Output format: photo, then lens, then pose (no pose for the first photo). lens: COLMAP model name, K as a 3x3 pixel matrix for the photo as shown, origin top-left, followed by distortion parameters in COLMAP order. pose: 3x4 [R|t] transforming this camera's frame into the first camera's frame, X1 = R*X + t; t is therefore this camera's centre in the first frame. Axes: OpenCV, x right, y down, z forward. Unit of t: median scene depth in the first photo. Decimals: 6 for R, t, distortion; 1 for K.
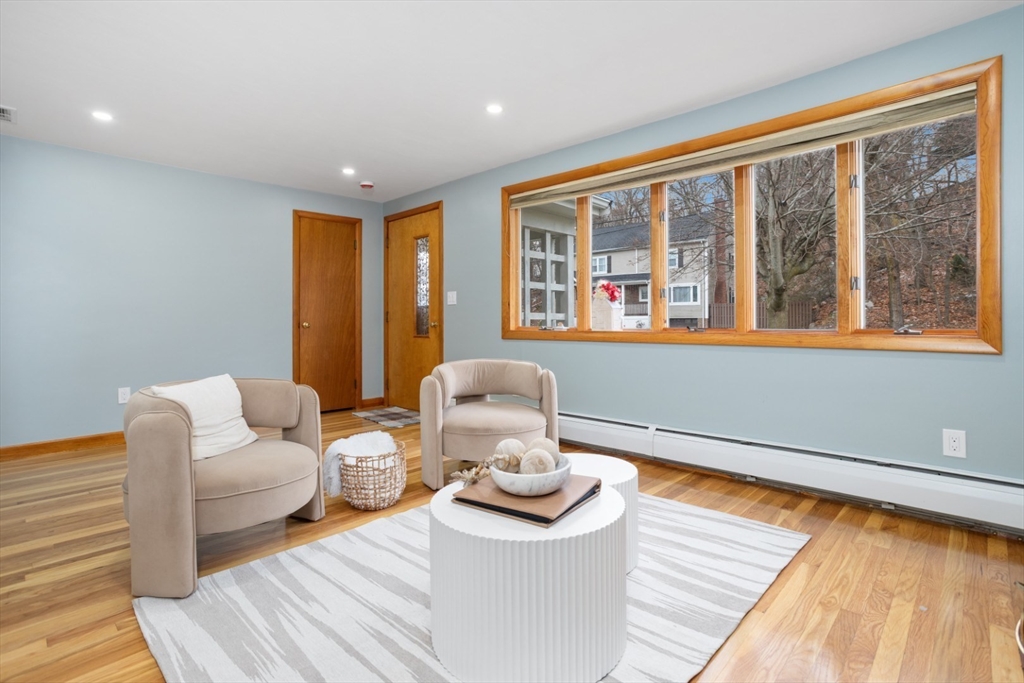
lens RADIAL K [[493.7, 0, 513.6], [0, 493.7, 324.0], [0, 0, 1]] dist [-0.041422, 0.020967]
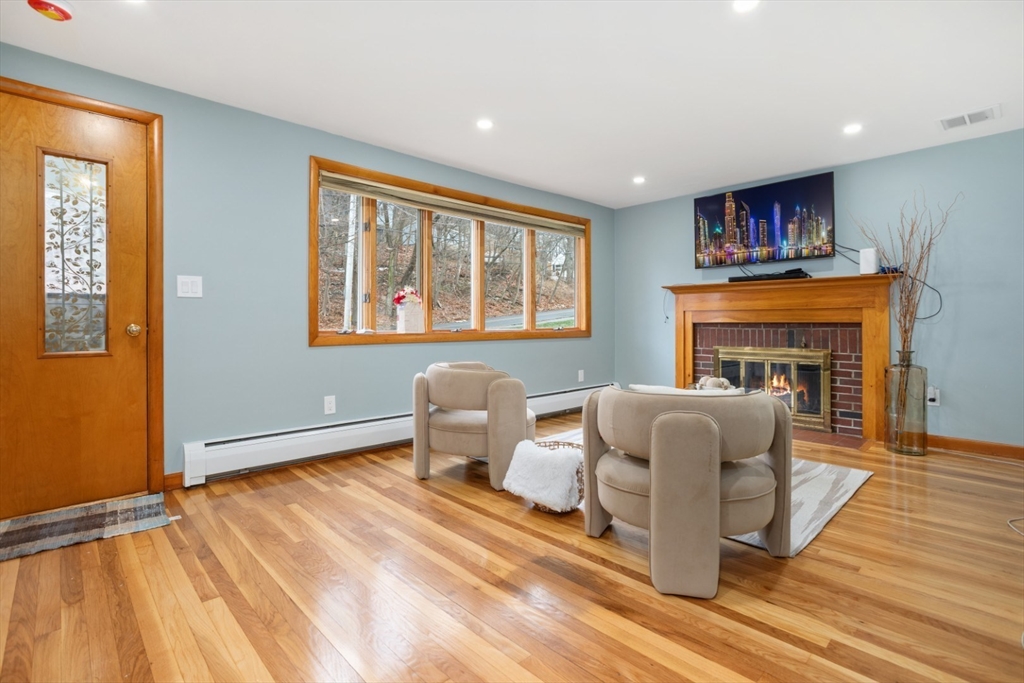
lens RADIAL K [[493.7, 0, 513.6], [0, 493.7, 324.0], [0, 0, 1]] dist [-0.041422, 0.020967]
pose [[0.050550, 0.001761, 0.998720, -1.106291], [0.007715, 0.999968, -0.002154, -0.002240], [-0.998692, 0.007814, 0.050535, 0.889154]]
